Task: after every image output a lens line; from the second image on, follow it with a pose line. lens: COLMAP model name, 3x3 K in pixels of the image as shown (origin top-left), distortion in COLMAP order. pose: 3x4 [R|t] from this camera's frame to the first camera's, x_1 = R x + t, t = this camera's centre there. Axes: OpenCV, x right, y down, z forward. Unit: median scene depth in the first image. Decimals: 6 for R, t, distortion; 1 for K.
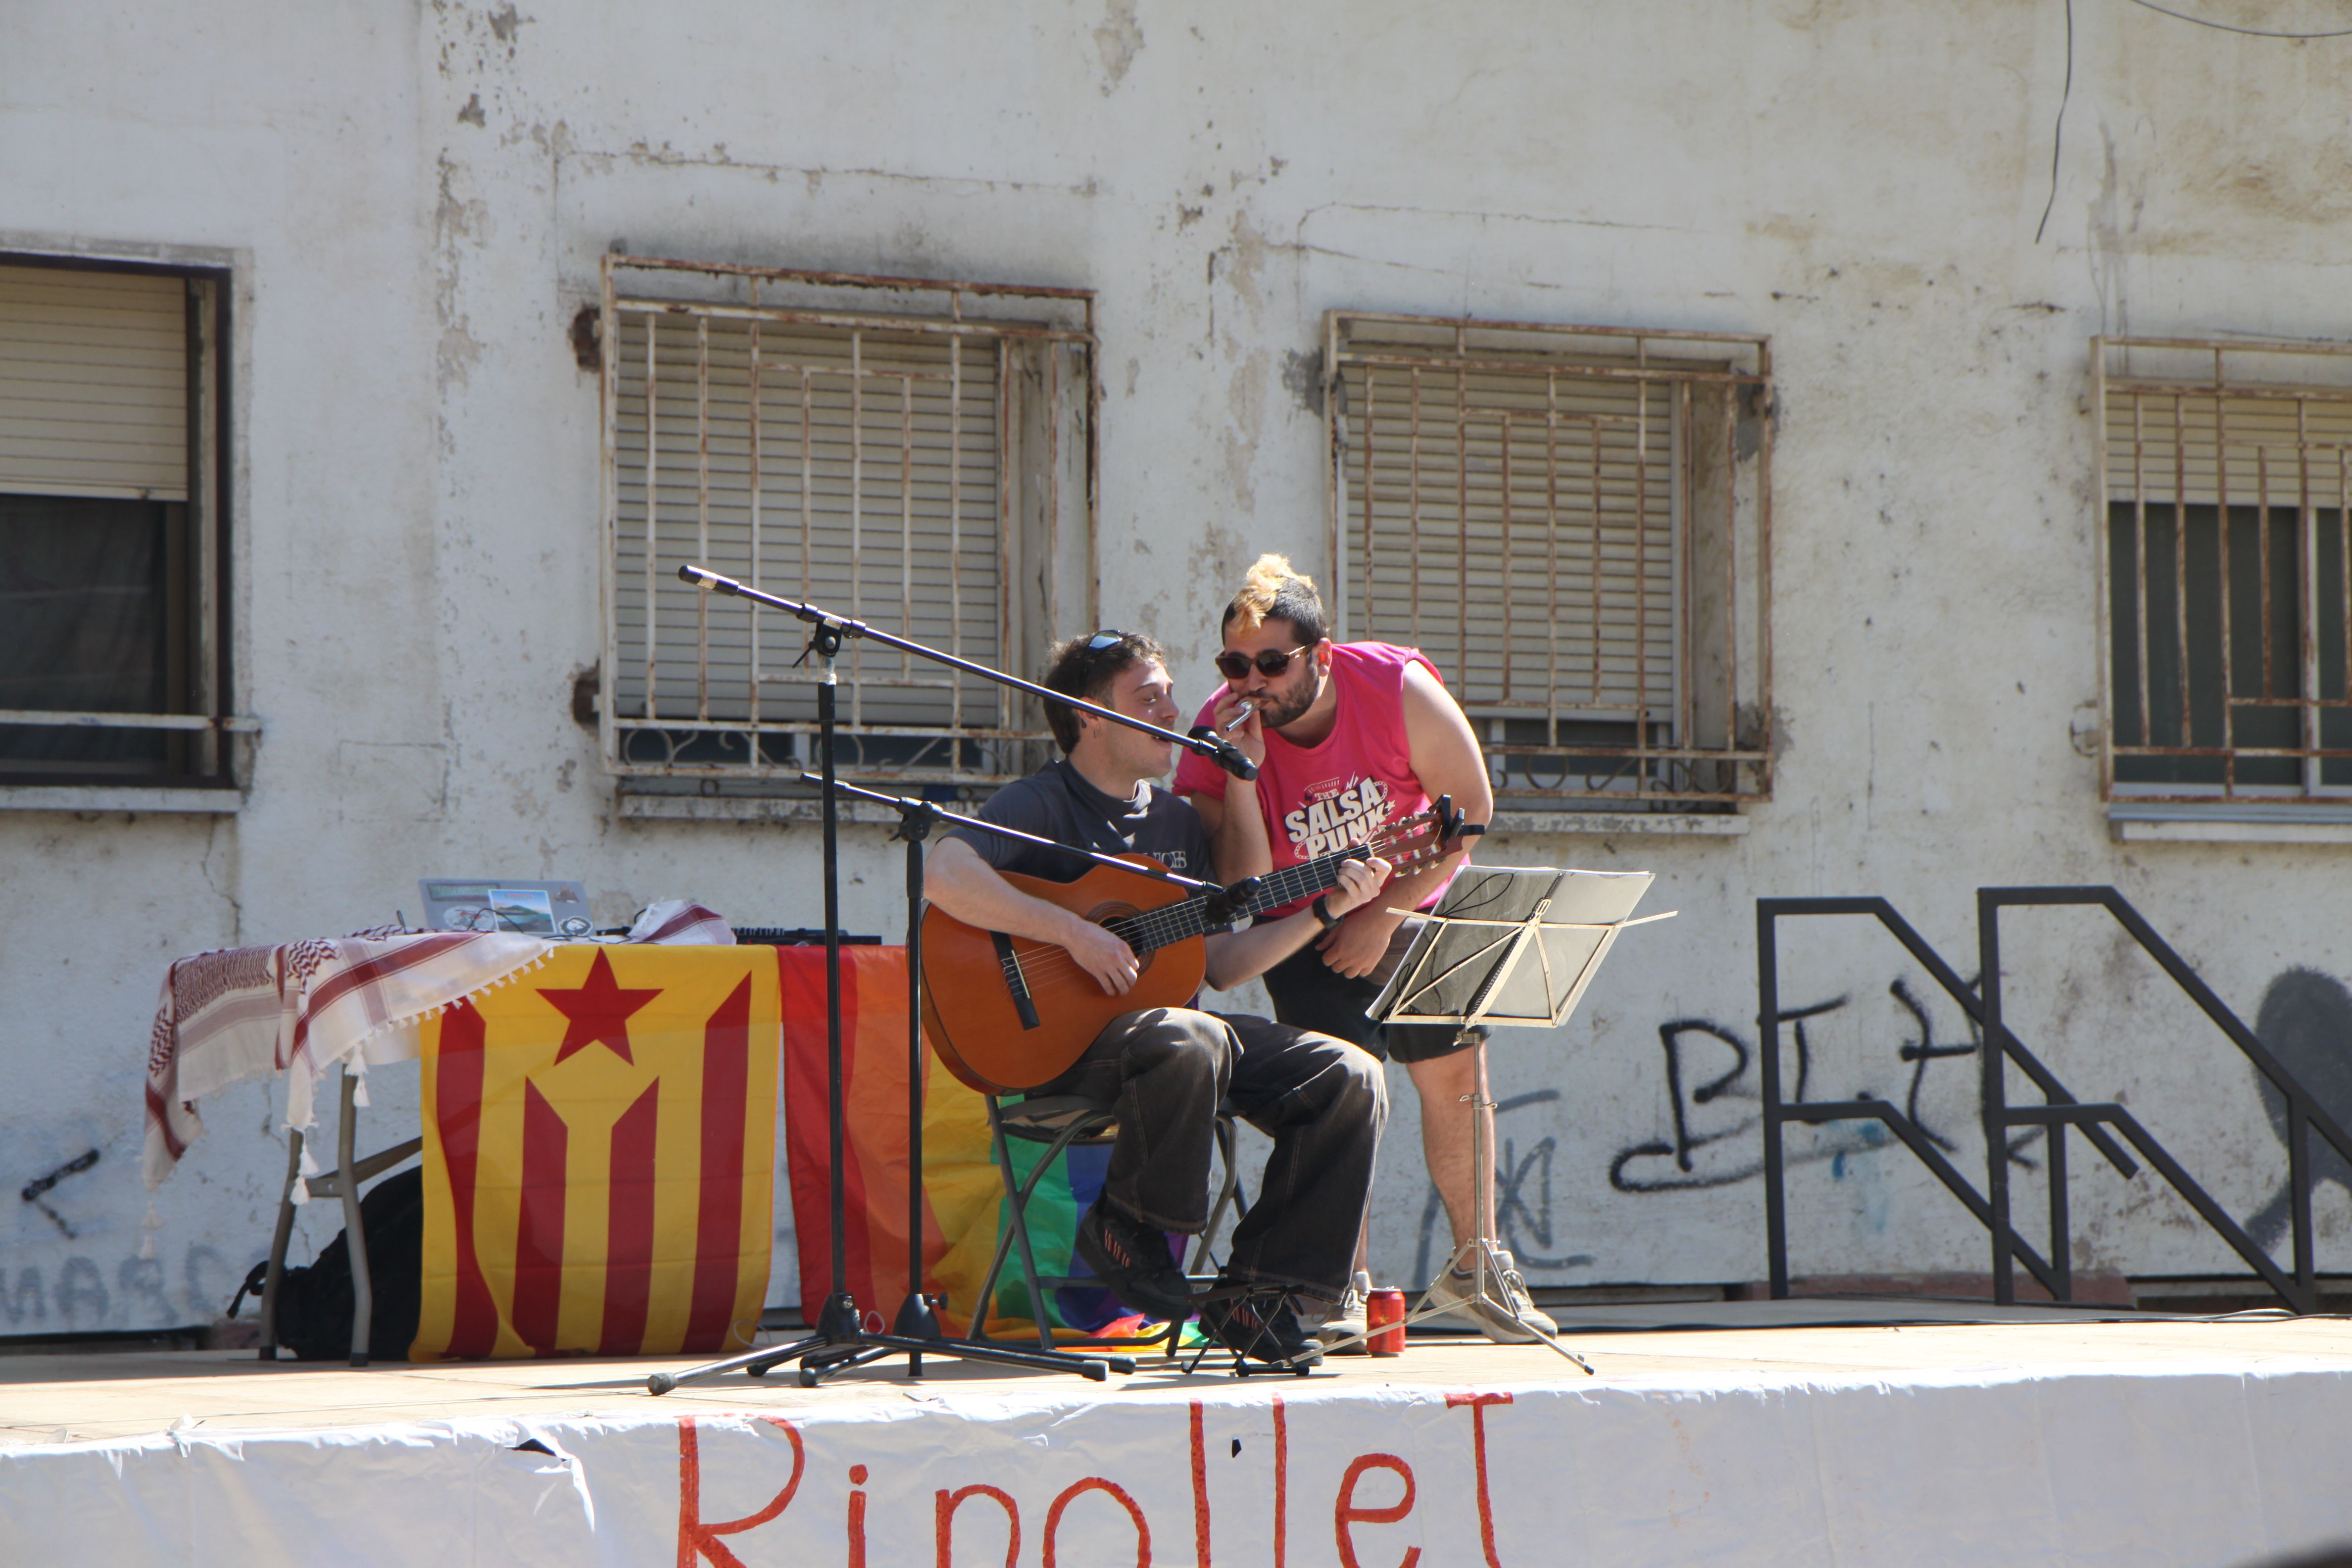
lens RADIAL K [[5737.3, 0, 1176.0], [0, 5737.3, 784.0], [0, 0, 1]] dist [0.333824, 1.155151]
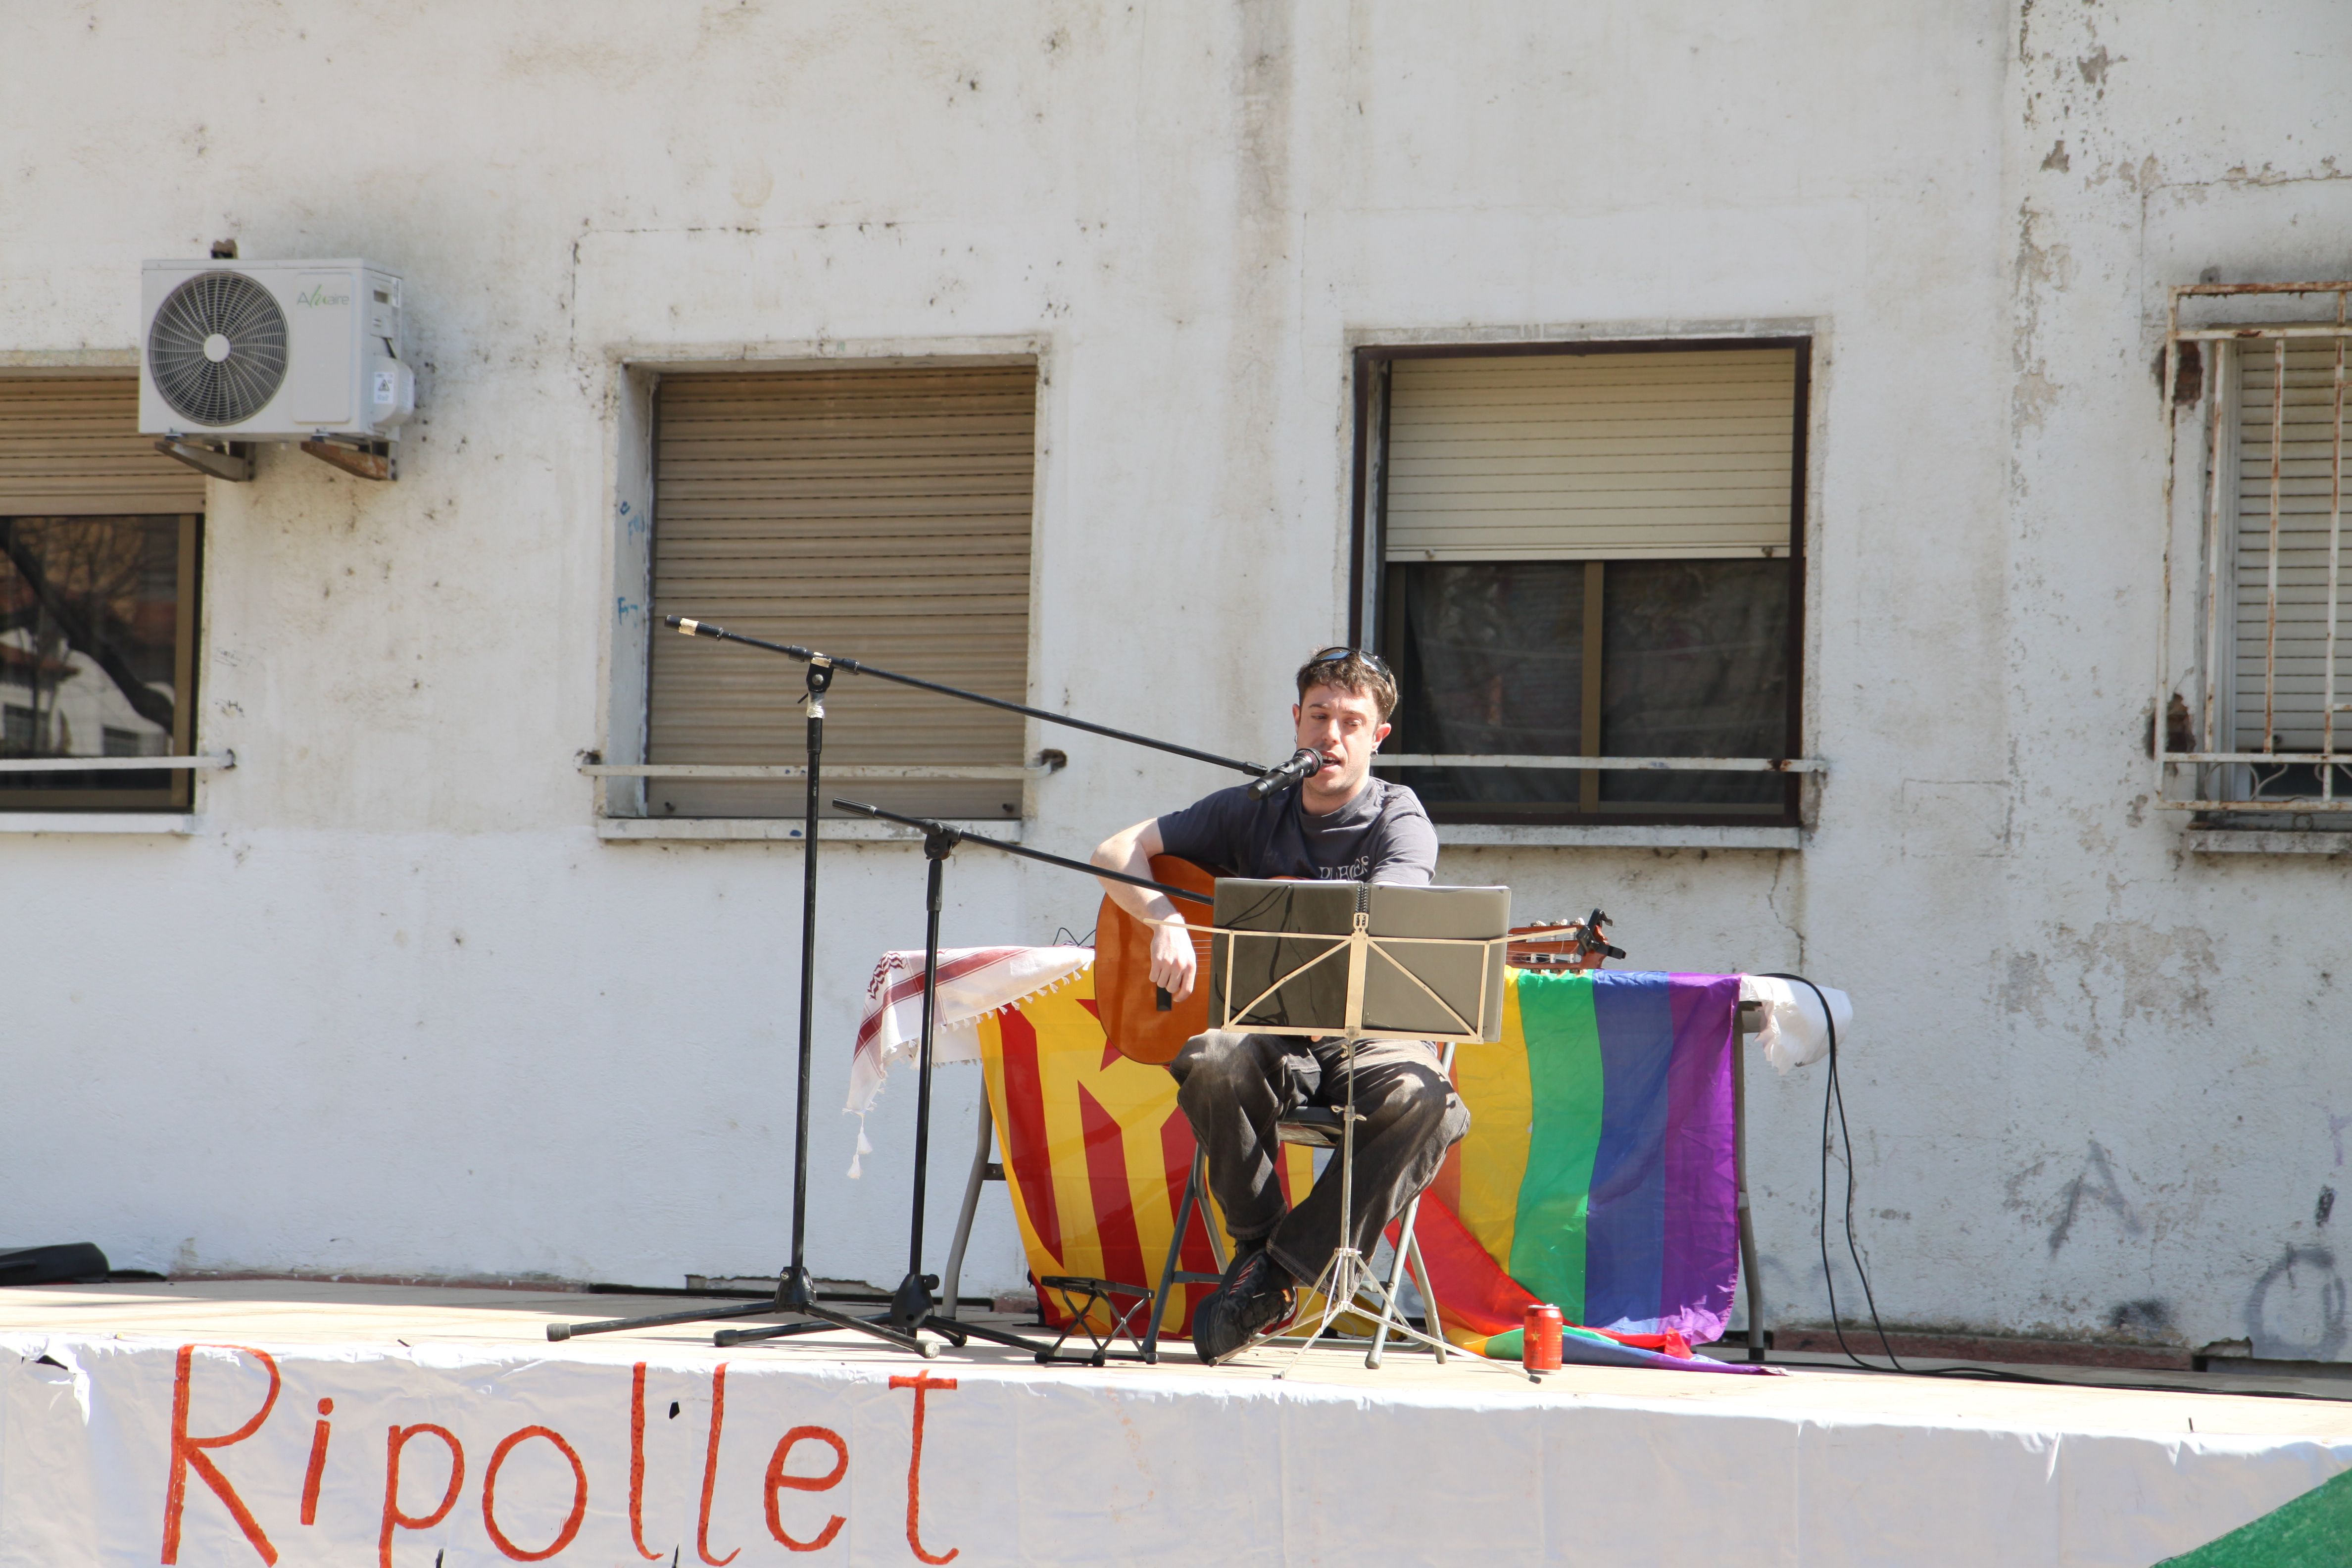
lens RADIAL K [[5737.3, 0, 1176.0], [0, 5737.3, 784.0], [0, 0, 1]] dist [0.333824, 1.155151]
pose [[0.676357, -0.016289, -0.736394, 0.526864], [0.006280, 0.999847, -0.016349, 0.009401], [0.736547, 0.006433, 0.676355, 0.200100]]
